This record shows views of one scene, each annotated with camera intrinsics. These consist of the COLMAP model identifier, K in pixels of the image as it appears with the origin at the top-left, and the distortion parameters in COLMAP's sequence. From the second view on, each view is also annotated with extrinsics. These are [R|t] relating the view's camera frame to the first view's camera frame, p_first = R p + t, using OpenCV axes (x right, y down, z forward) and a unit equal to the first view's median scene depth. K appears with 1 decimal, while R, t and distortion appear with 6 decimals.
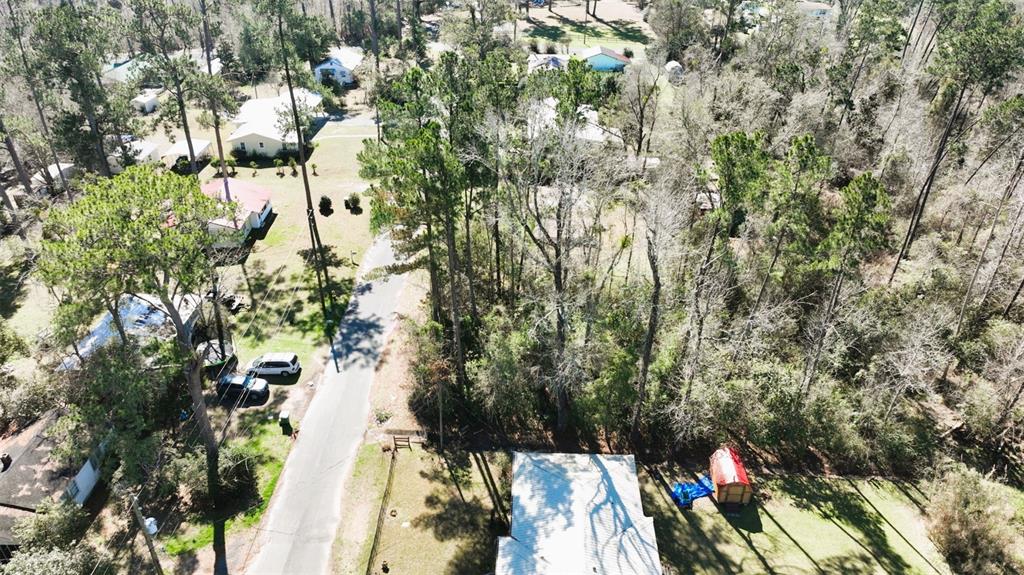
lens RADIAL K [[723.6, 0, 507.0], [0, 723.6, 283.4], [0, 0, 1]] dist [-0.005364, 0.018638]
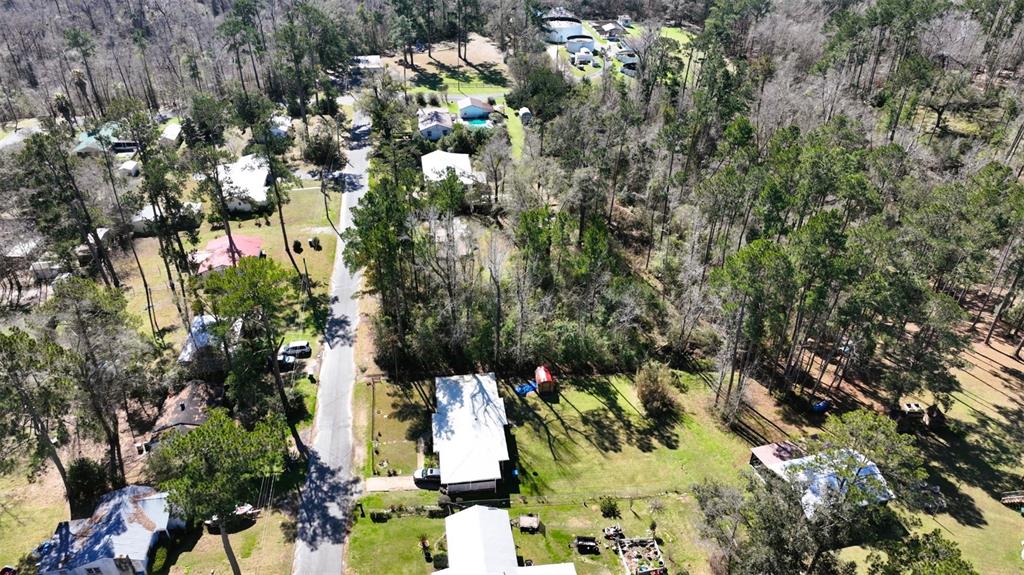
lens RADIAL K [[723.6, 0, 507.1], [0, 723.6, 277.2], [0, 0, 1]] dist [-0.005364, 0.018638]
pose [[0.986936, -0.086659, 0.135825, -0.035762], [0.083308, 0.996067, 0.030170, -0.077714], [-0.137905, -0.018461, 0.990273, -0.891588]]
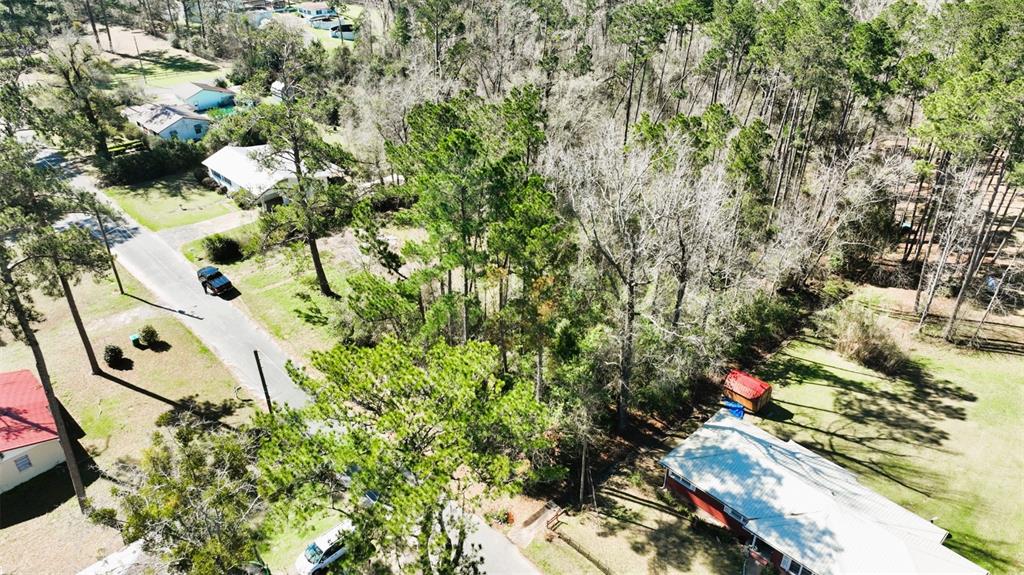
lens RADIAL K [[723.6, 0, 506.1], [0, 723.6, 287.4], [0, 0, 1]] dist [-0.005364, 0.018638]
pose [[0.700544, -0.377880, 0.605347, -0.588458], [0.375363, 0.916581, 0.137771, -0.189288], [-0.606911, 0.130711, 0.783948, 0.260977]]
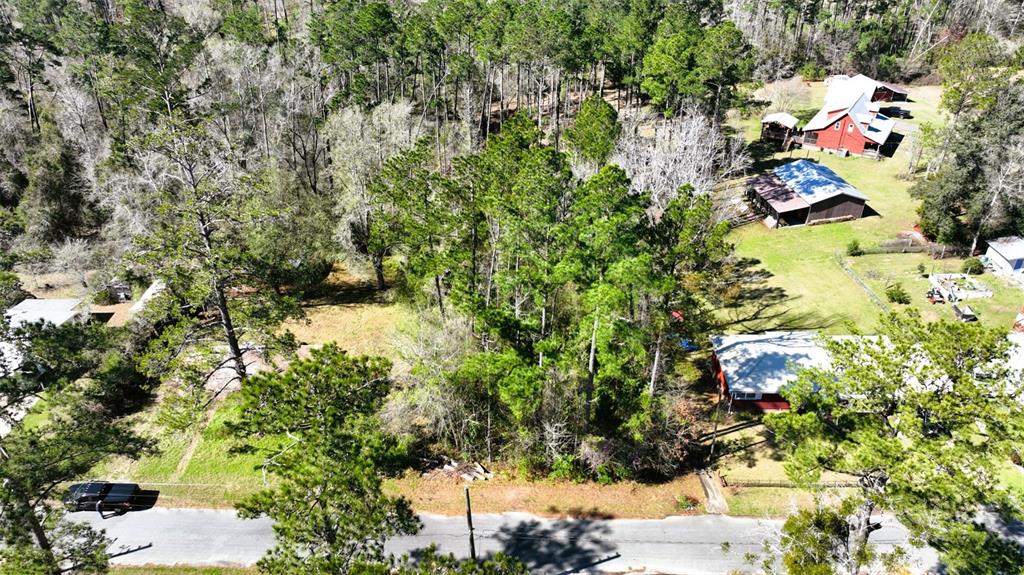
lens RADIAL K [[723.6, 0, 507.1], [0, 723.6, 289.5], [0, 0, 1]] dist [-0.005364, 0.018638]
pose [[-0.014610, -0.527372, 0.849509, -0.809049], [0.523995, 0.719555, 0.455709, -0.557756], [-0.851596, 0.451796, 0.265827, 0.808994]]
